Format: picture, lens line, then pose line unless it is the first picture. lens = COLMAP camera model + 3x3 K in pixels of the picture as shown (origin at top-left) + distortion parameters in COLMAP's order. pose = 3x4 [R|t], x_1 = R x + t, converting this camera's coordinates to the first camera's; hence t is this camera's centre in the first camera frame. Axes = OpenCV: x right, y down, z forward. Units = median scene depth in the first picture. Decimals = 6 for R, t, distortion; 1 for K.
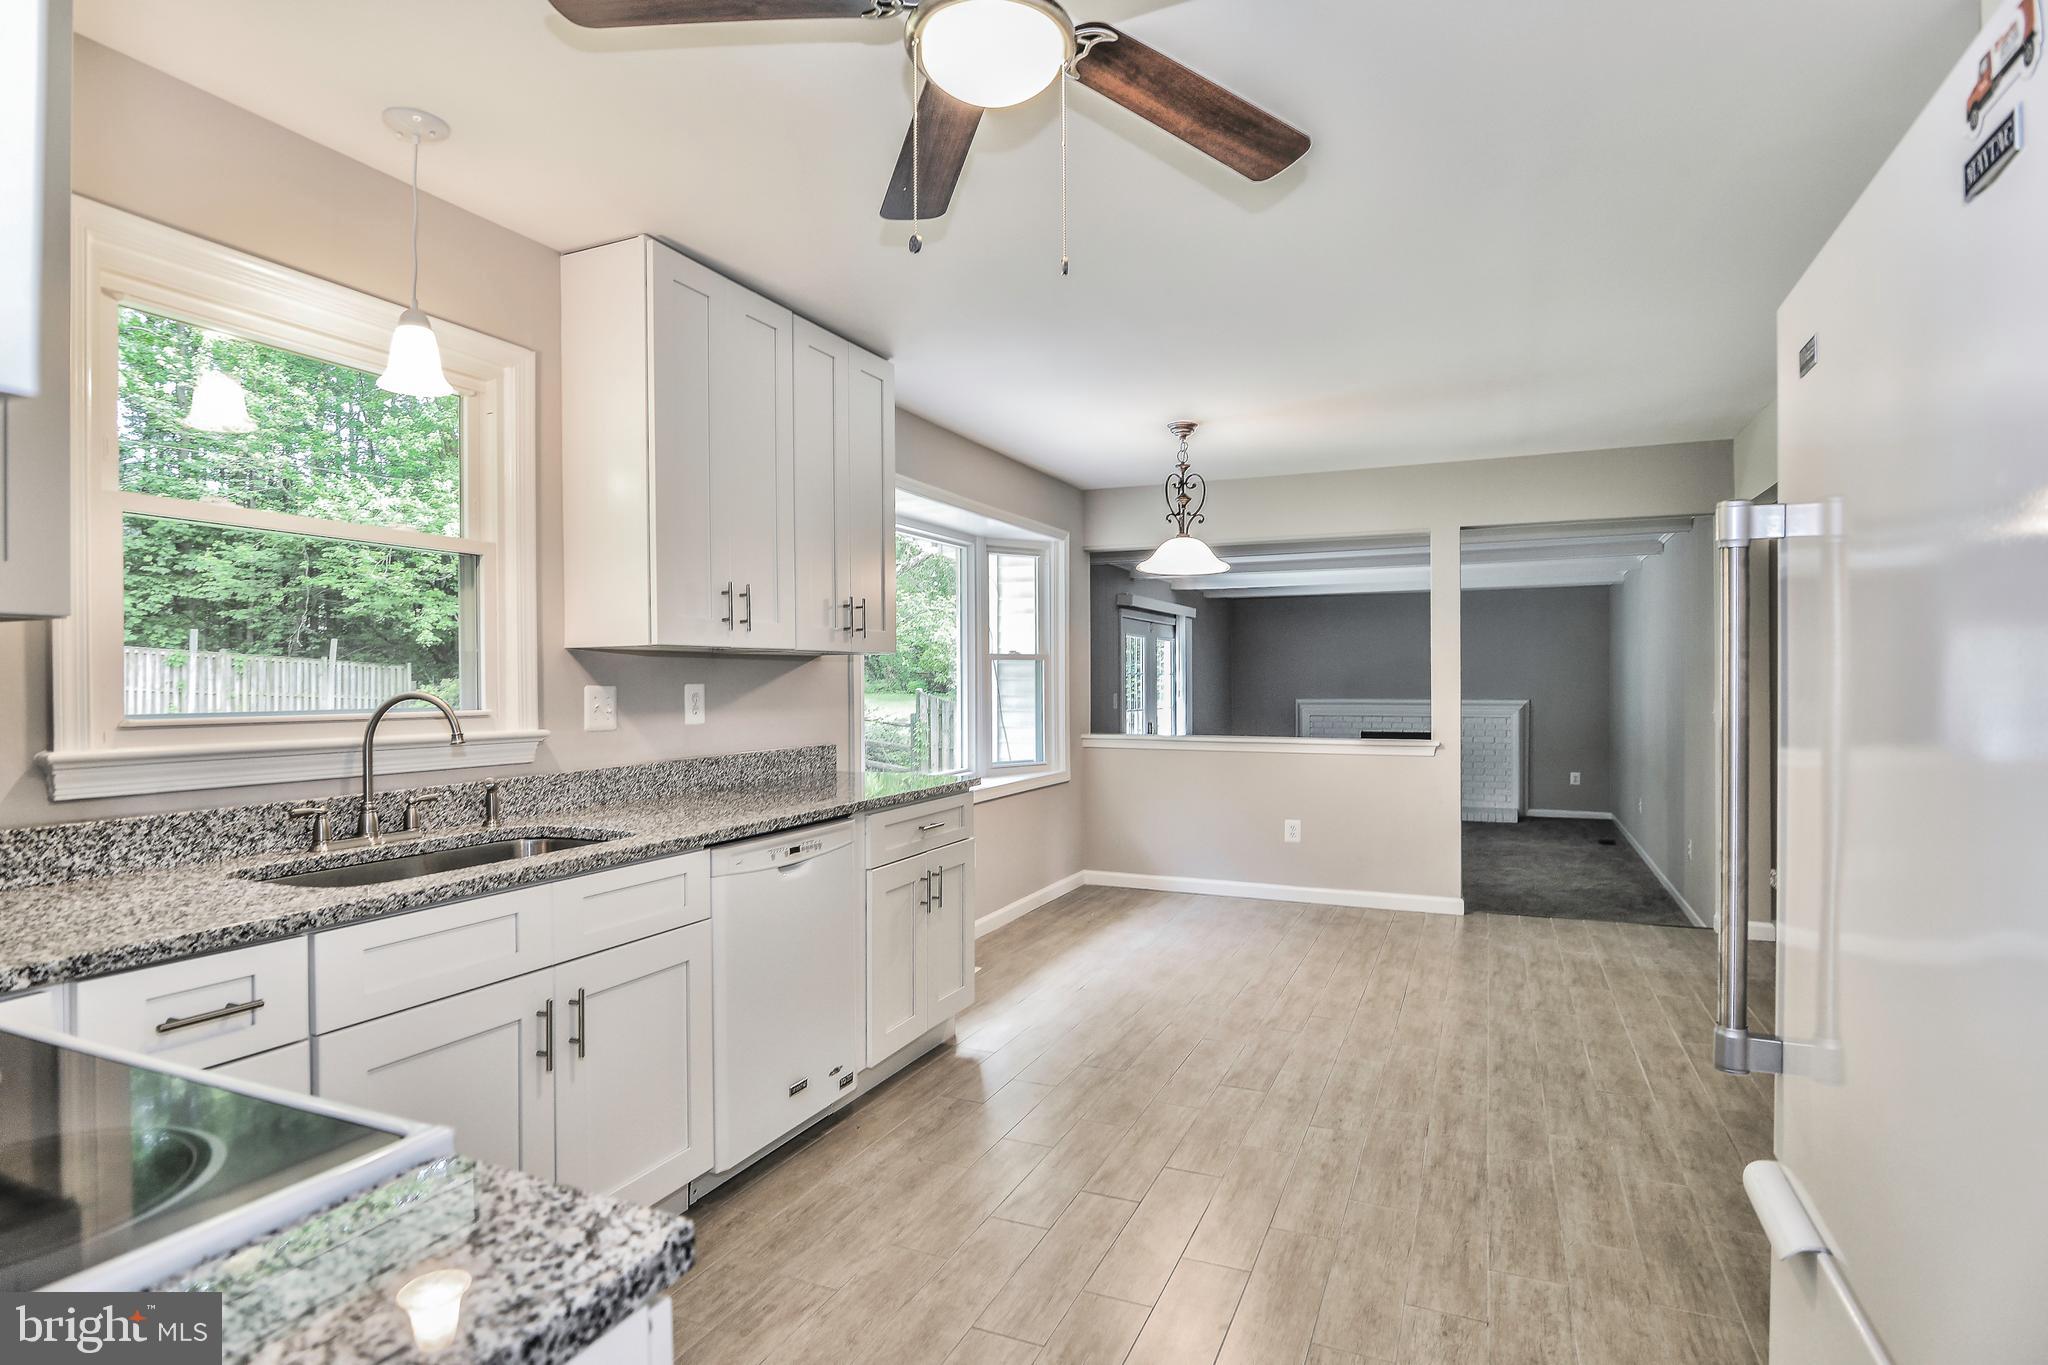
lens RADIAL K [[1052.8, 0, 1024.0], [0, 1052.8, 682.5], [0, 0, 1]] dist [-0.000213, -0.000027]
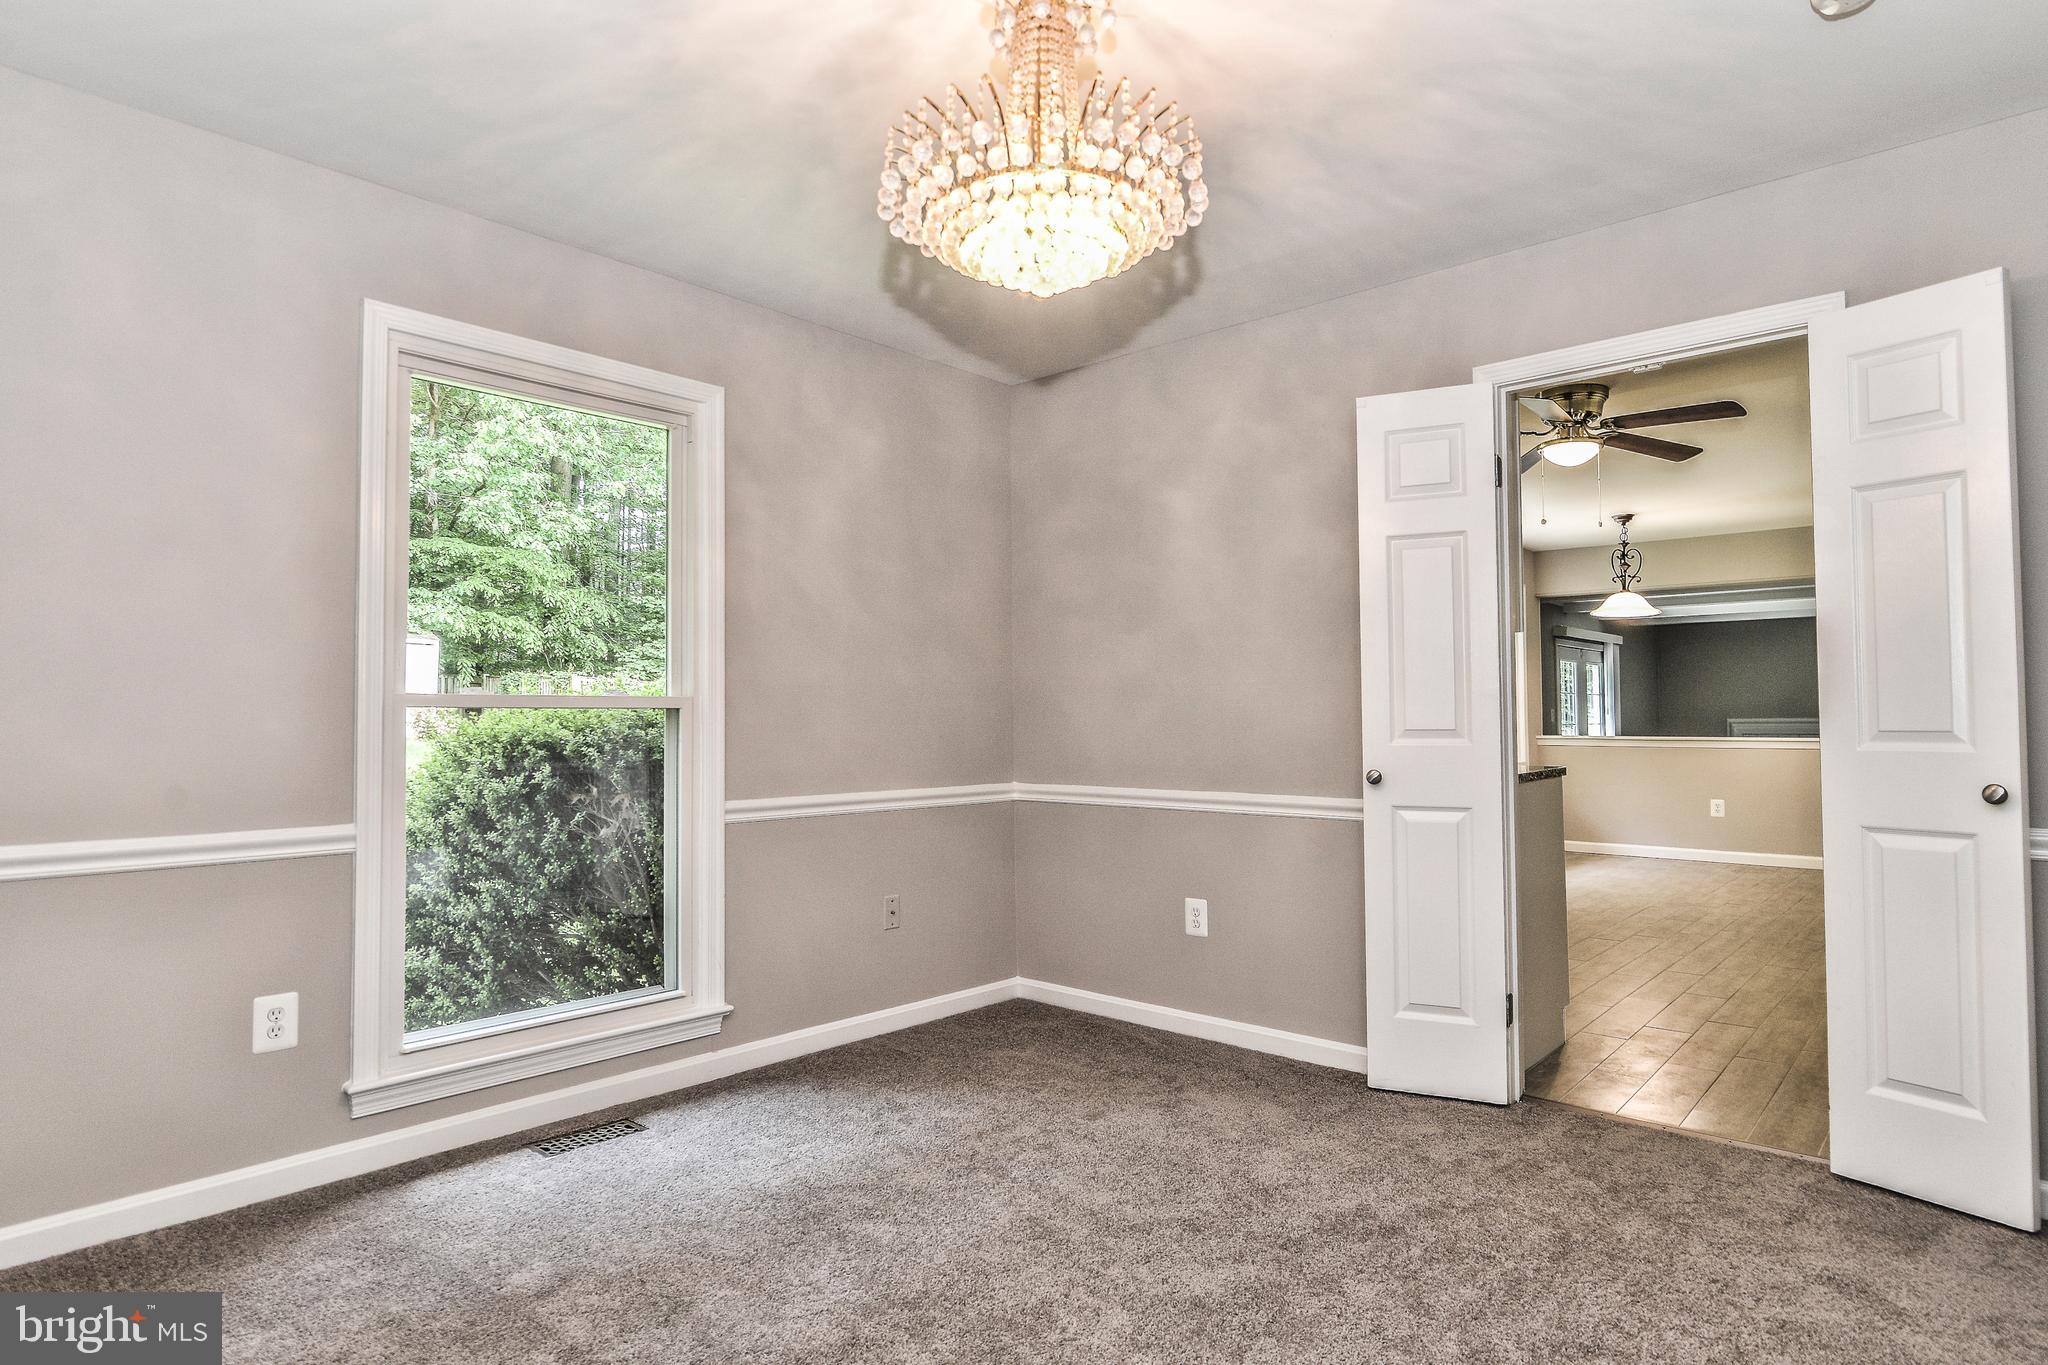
lens RADIAL K [[1140.8, 0, 1024.0], [0, 1140.8, 682.5], [0, 0, 1]] dist [-0.005800, -0.001093]
pose [[0.952086, -0.011908, -0.305598, -0.103354], [0.001515, 0.999413, -0.034225, 0.027141], [0.305826, 0.032123, 0.951545, -0.485870]]
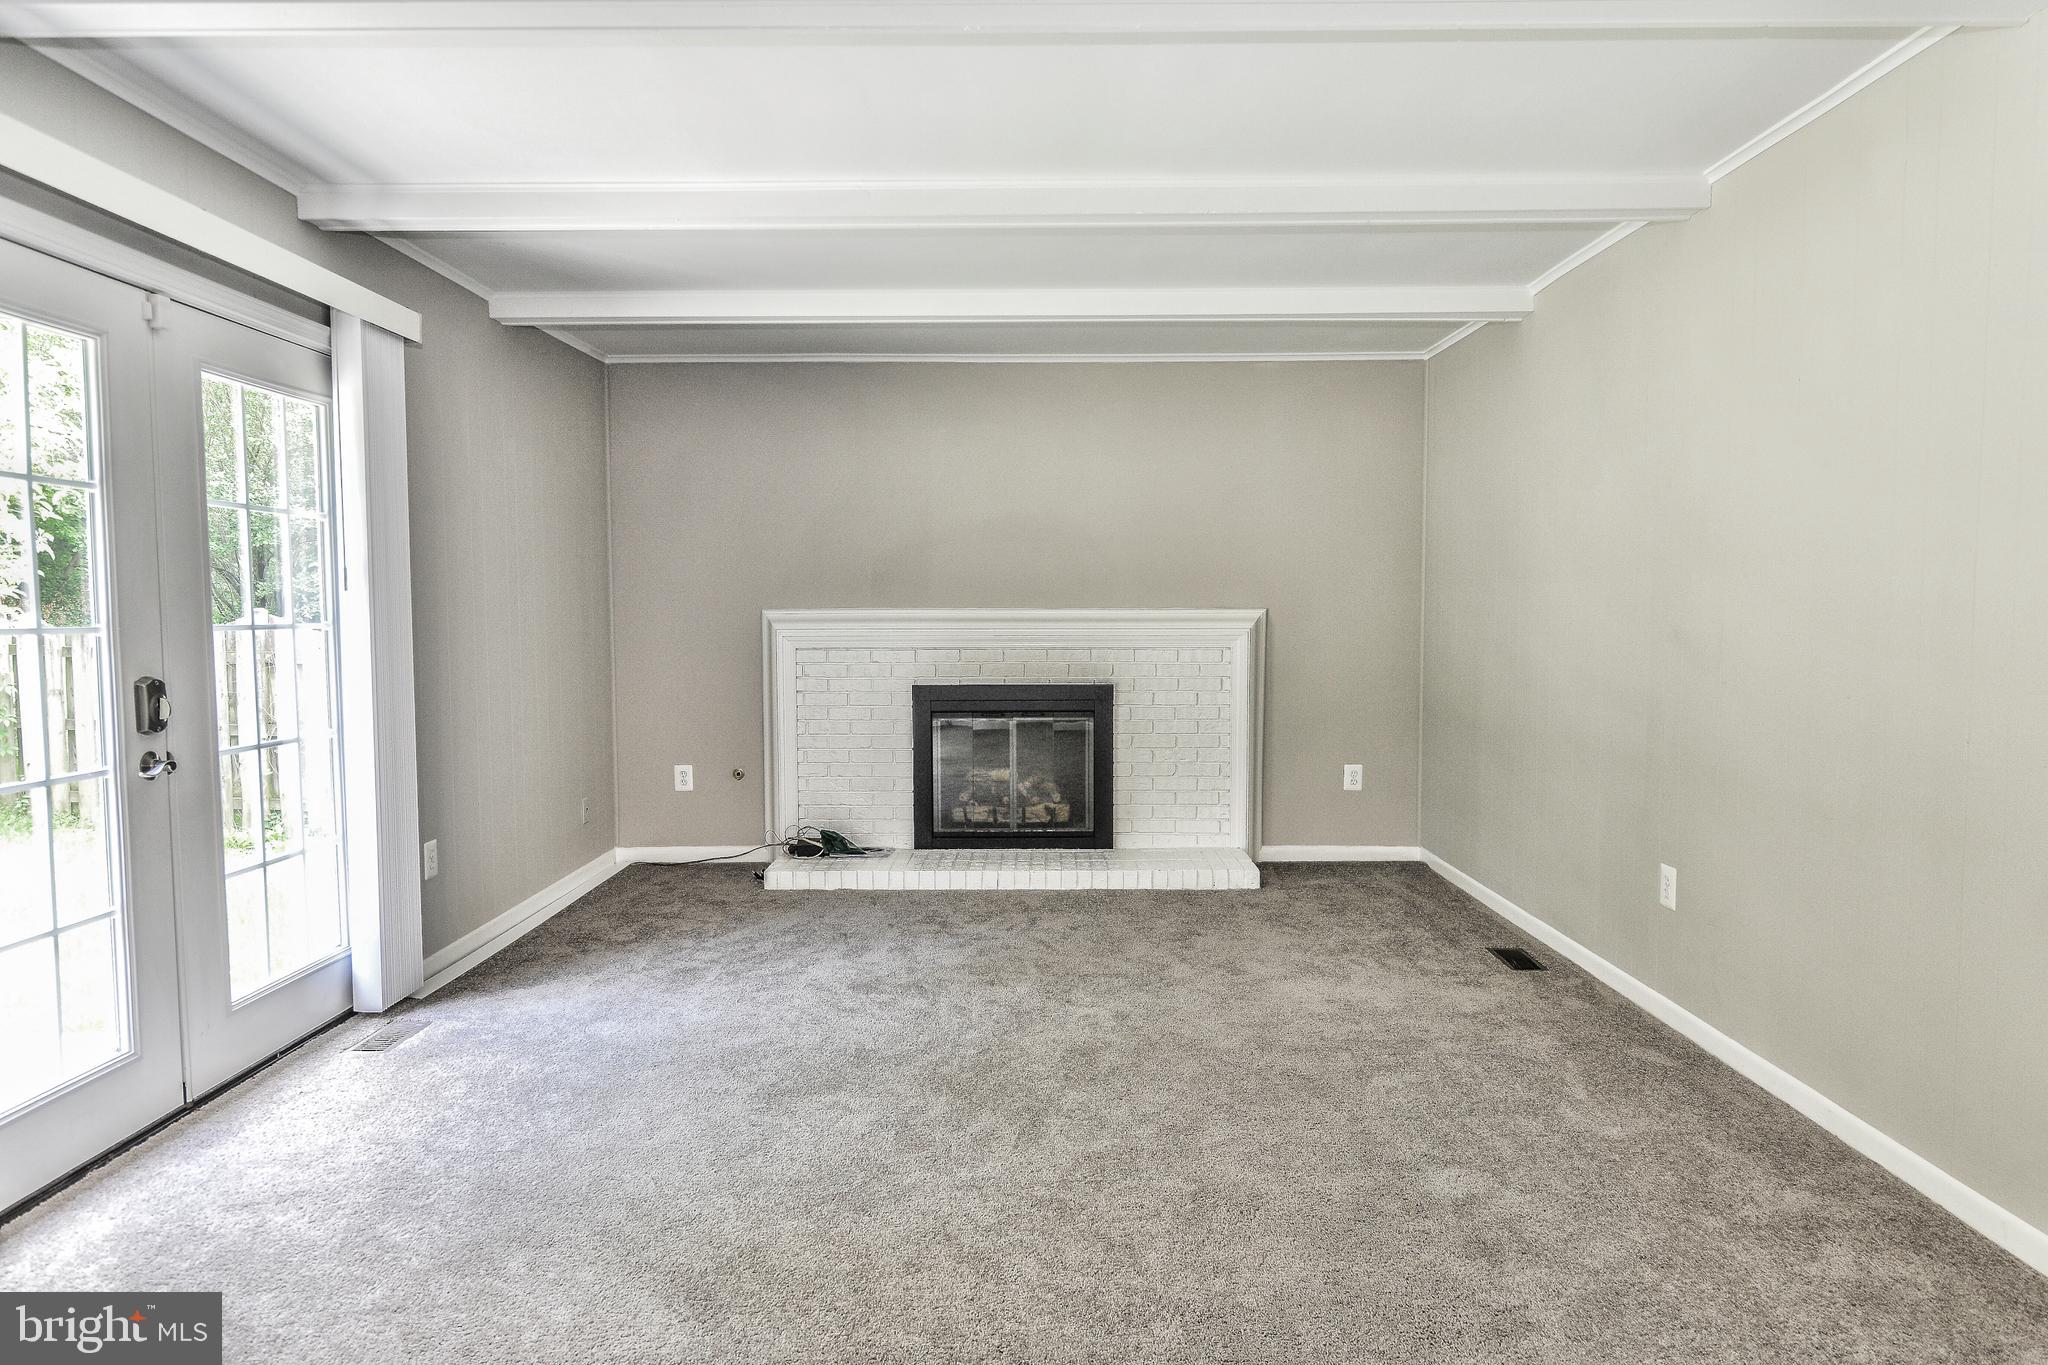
lens RADIAL K [[1287.7, 0, 1024.0], [0, 1287.7, 682.5], [0, 0, 1]] dist [-0.000078, -0.000029]
pose [[0.915163, -0.022416, 0.402460, 0.240198], [-0.000098, 0.998440, 0.055834, 0.025881], [-0.403084, -0.051136, 0.913733, 0.801749]]
